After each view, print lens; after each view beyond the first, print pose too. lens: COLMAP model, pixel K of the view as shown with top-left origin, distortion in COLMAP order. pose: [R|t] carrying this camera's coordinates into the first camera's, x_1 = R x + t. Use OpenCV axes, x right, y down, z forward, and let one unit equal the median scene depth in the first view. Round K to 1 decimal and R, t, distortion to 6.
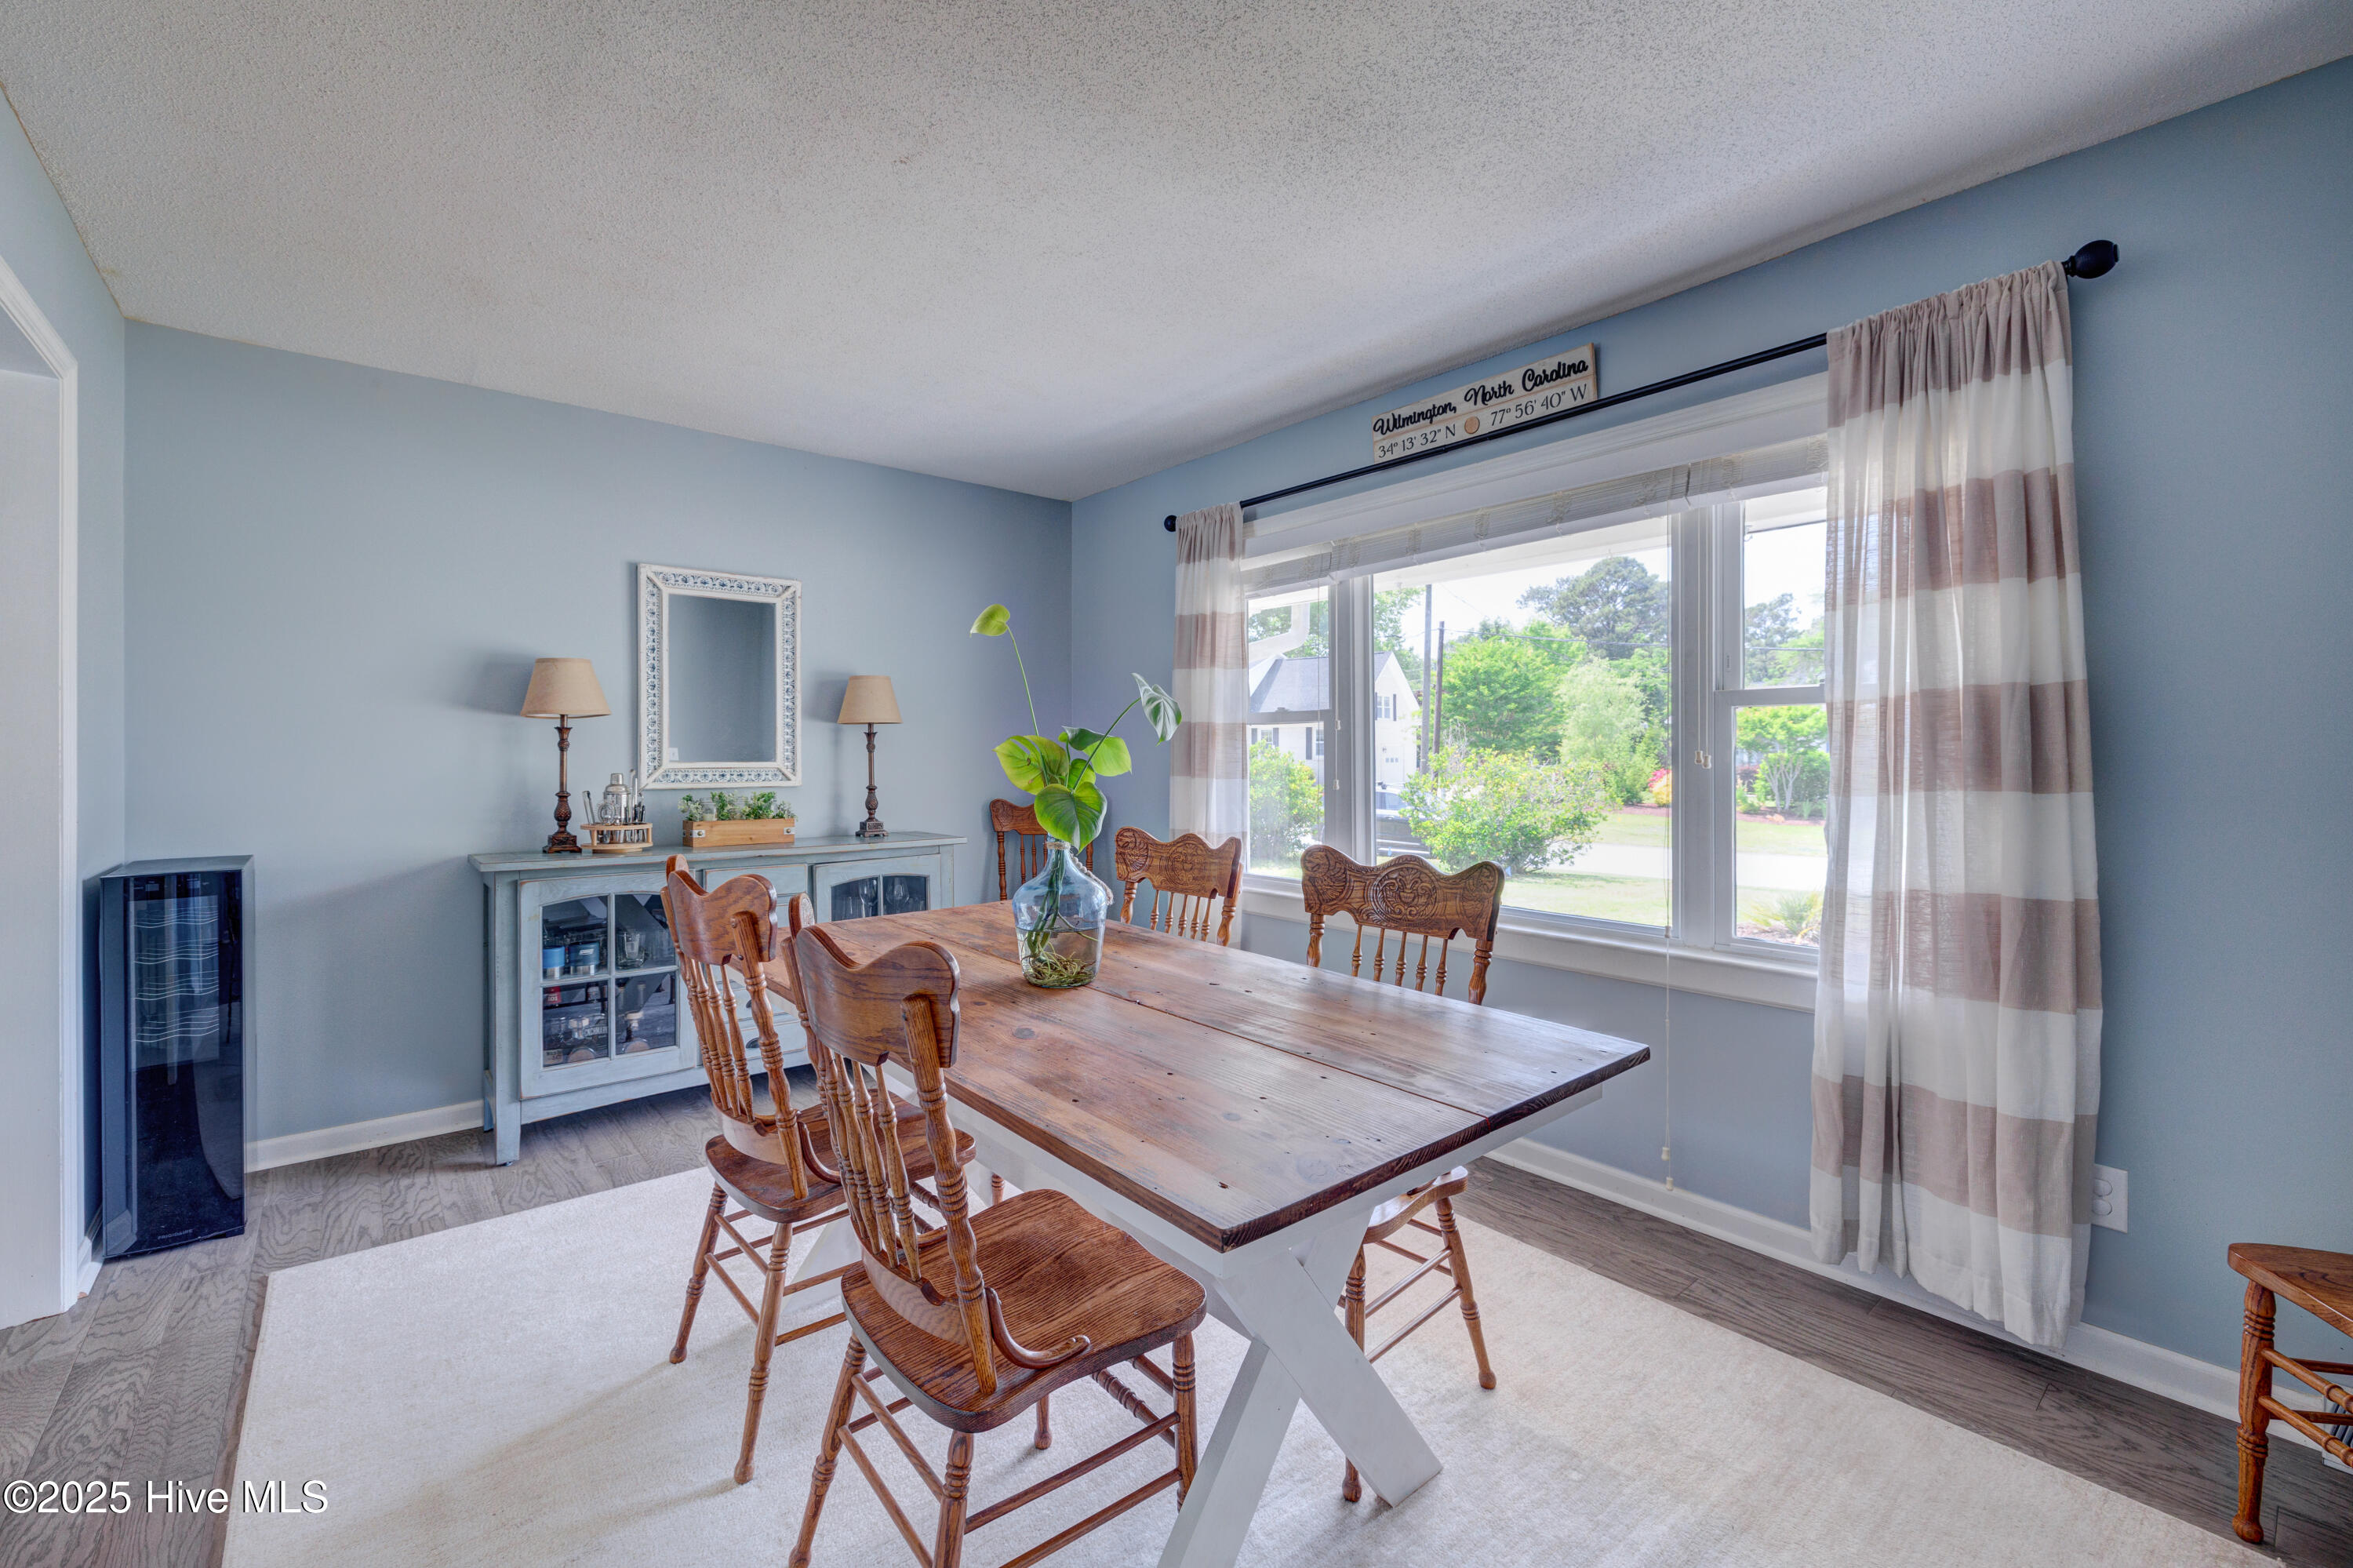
lens RADIAL K [[986.4, 0, 1164.2], [0, 986.4, 742.8], [0, 0, 1]] dist [-0.001841, -0.000167]
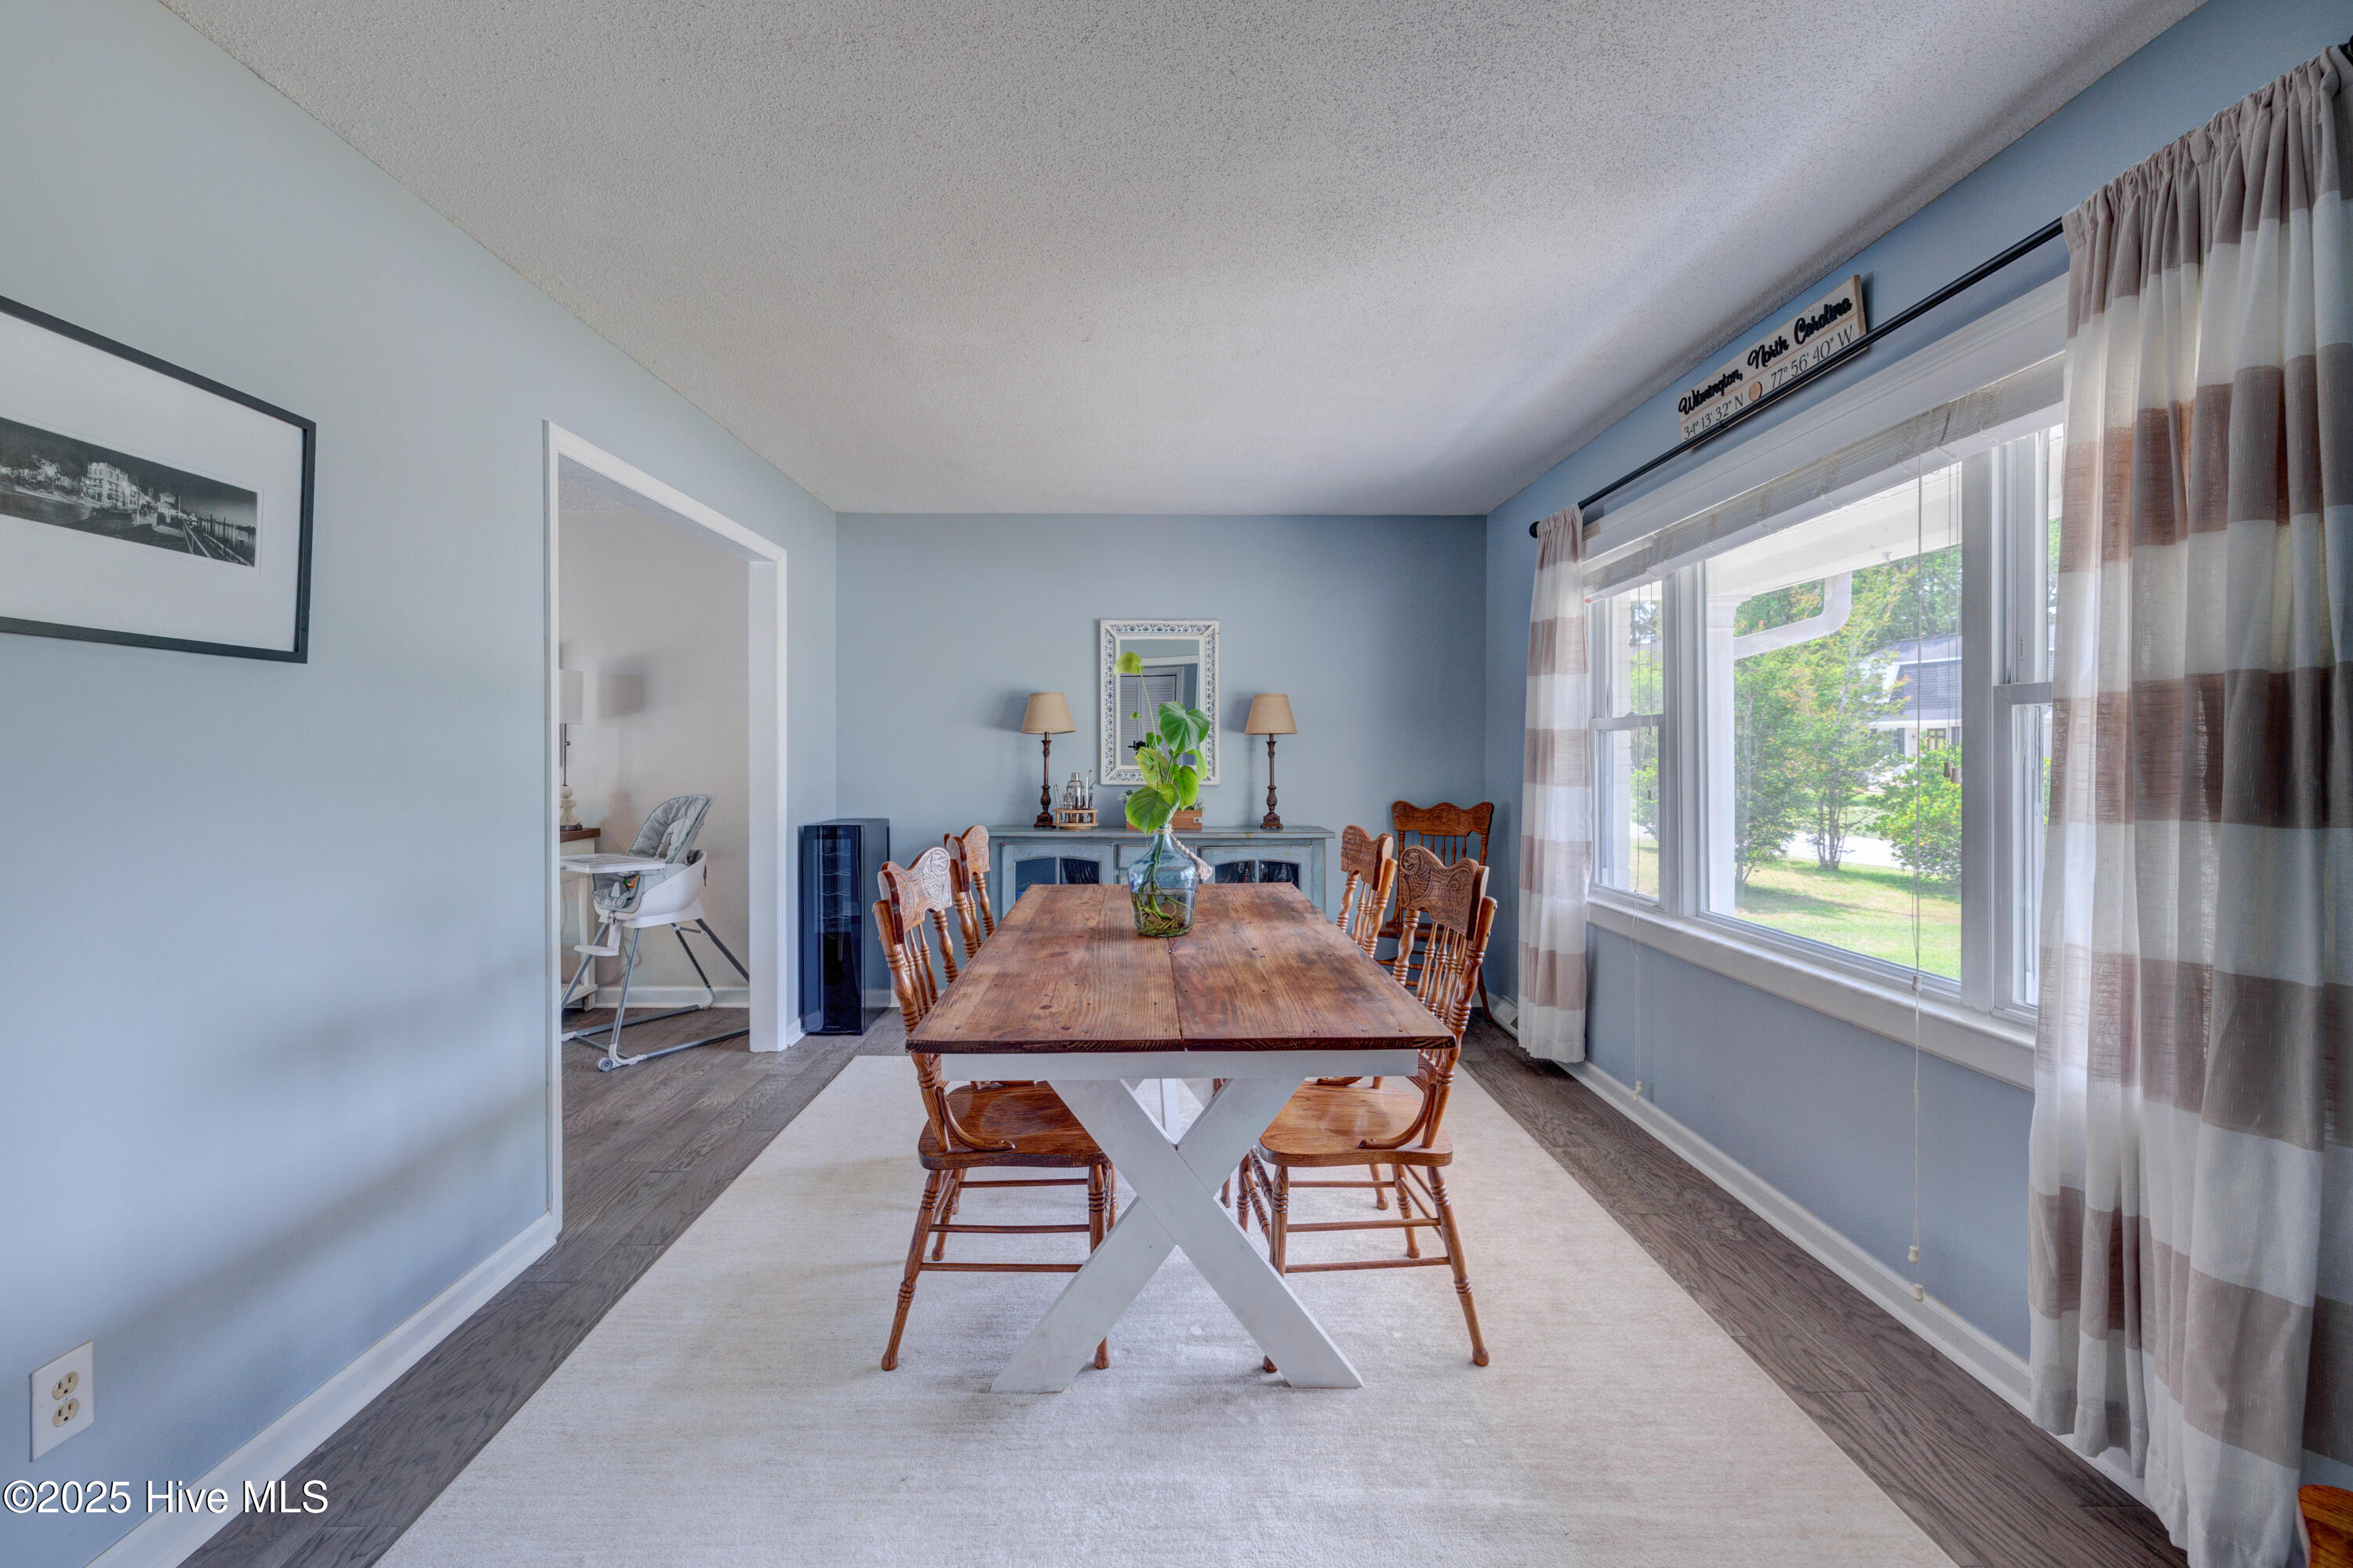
lens RADIAL K [[986.4, 0, 1164.2], [0, 986.4, 742.8], [0, 0, 1]] dist [-0.001841, -0.000167]
pose [[0.782214, -0.006366, -0.622977, 0.467711], [0.004658, 0.999980, -0.004370, -0.005598], [0.622993, 0.000517, 0.782228, -0.023071]]
